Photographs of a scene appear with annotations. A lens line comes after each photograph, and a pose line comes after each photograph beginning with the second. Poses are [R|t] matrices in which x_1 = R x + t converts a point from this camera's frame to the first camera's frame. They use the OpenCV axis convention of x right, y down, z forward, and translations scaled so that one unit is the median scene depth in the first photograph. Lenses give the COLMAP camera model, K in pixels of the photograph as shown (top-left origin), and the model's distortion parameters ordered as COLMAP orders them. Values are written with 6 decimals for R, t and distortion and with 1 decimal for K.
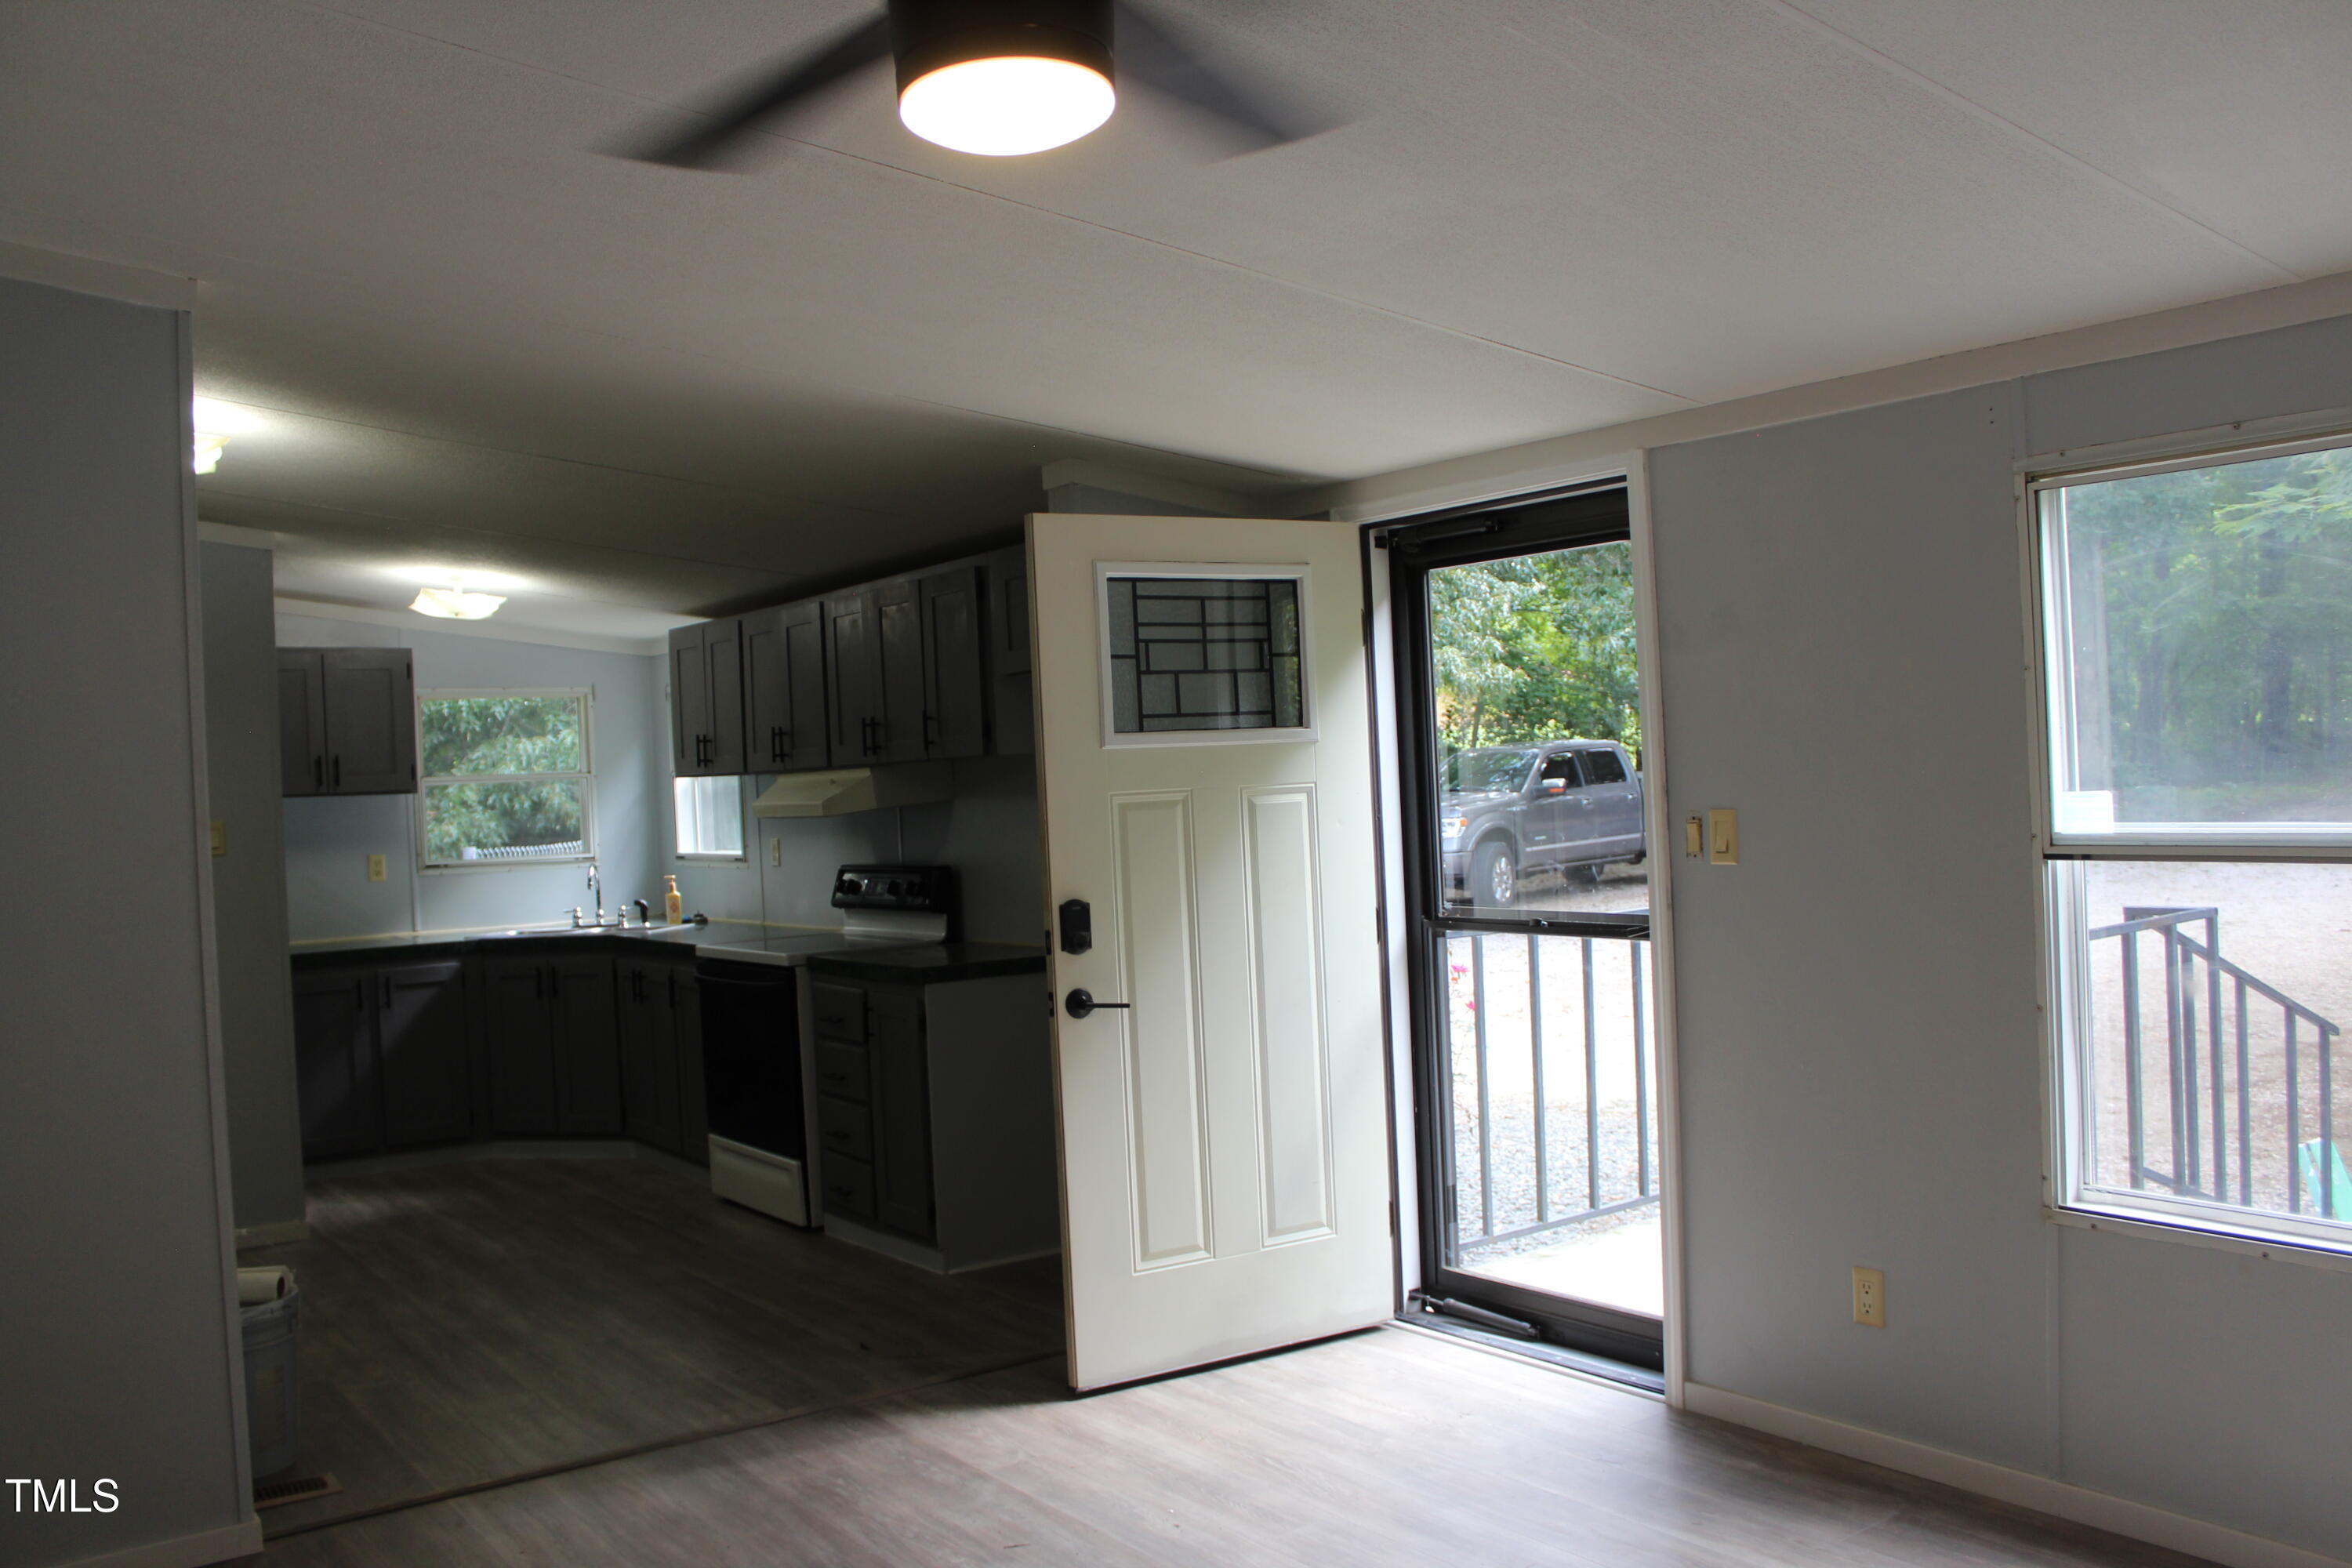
lens RADIAL K [[2014.6, 0, 1168.1], [0, 2014.6, 795.3], [0, 0, 1]] dist [-0.165642, 0.168278]
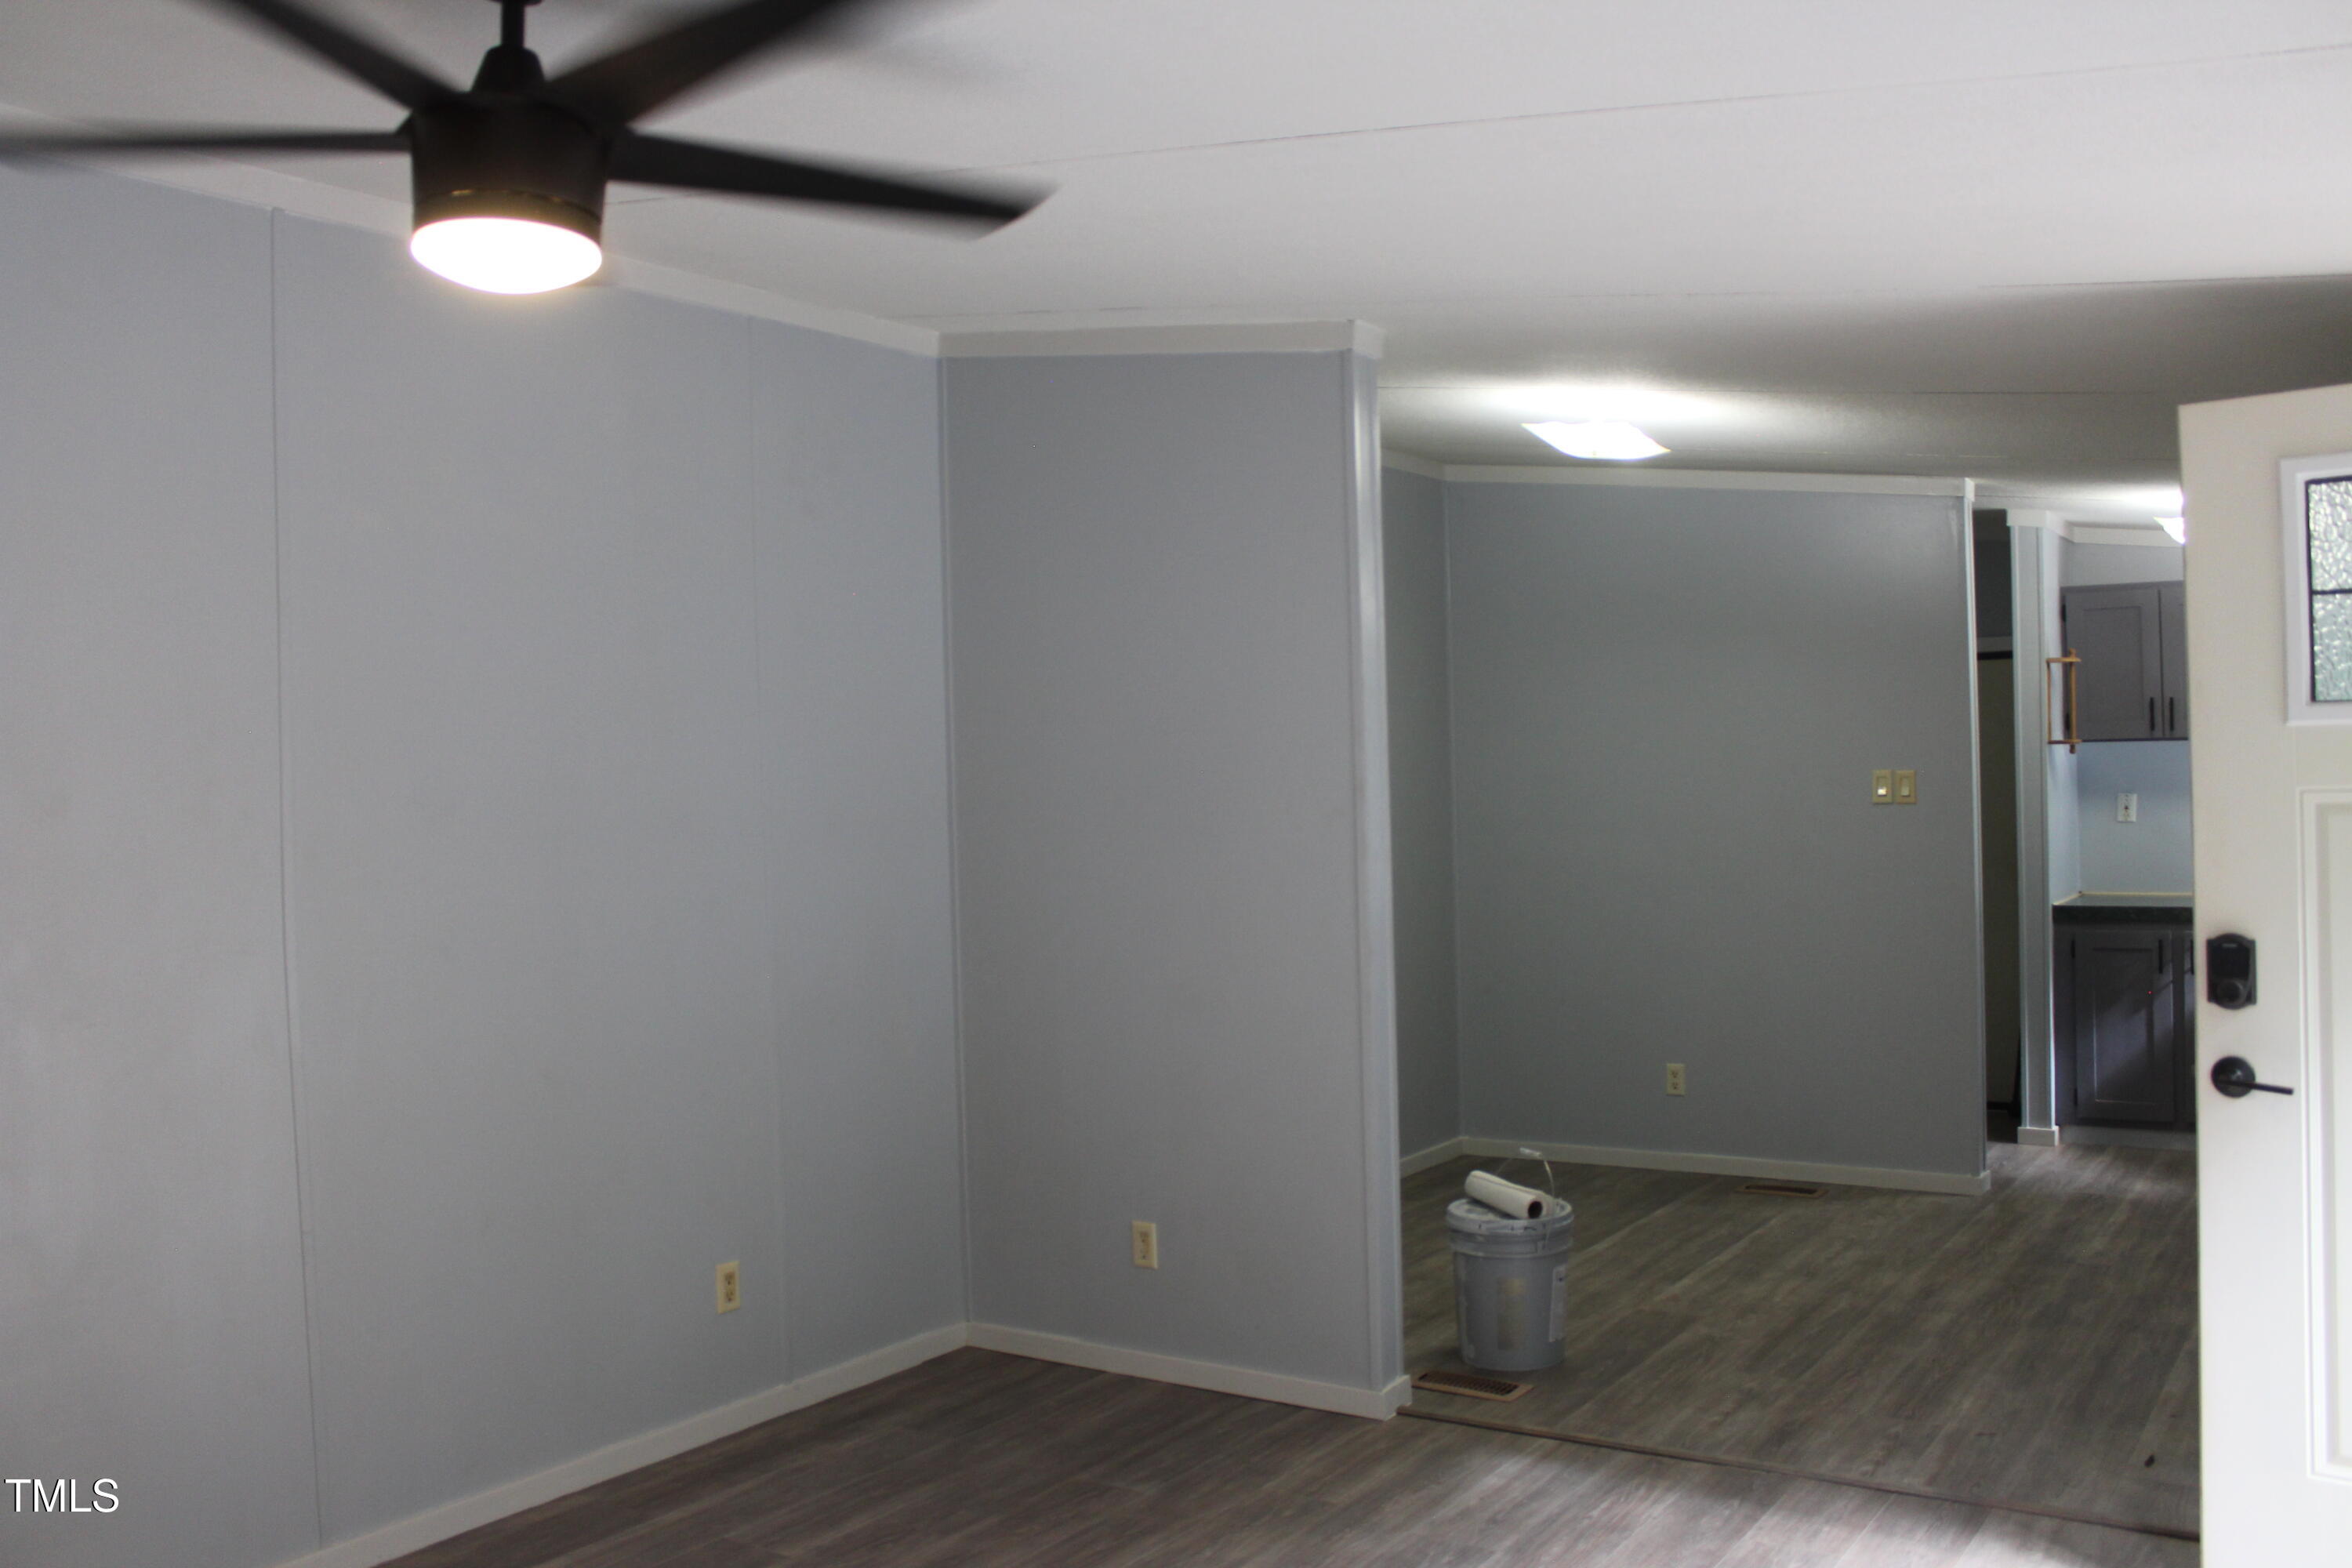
lens RADIAL K [[2014.6, 0, 1168.1], [0, 2014.6, 795.3], [0, 0, 1]] dist [-0.165642, 0.168278]
pose [[0.332037, 0.045152, -0.942185, 0.306858], [0.002341, 0.998811, 0.048691, -0.021058], [0.943264, -0.018373, 0.331536, 0.256701]]
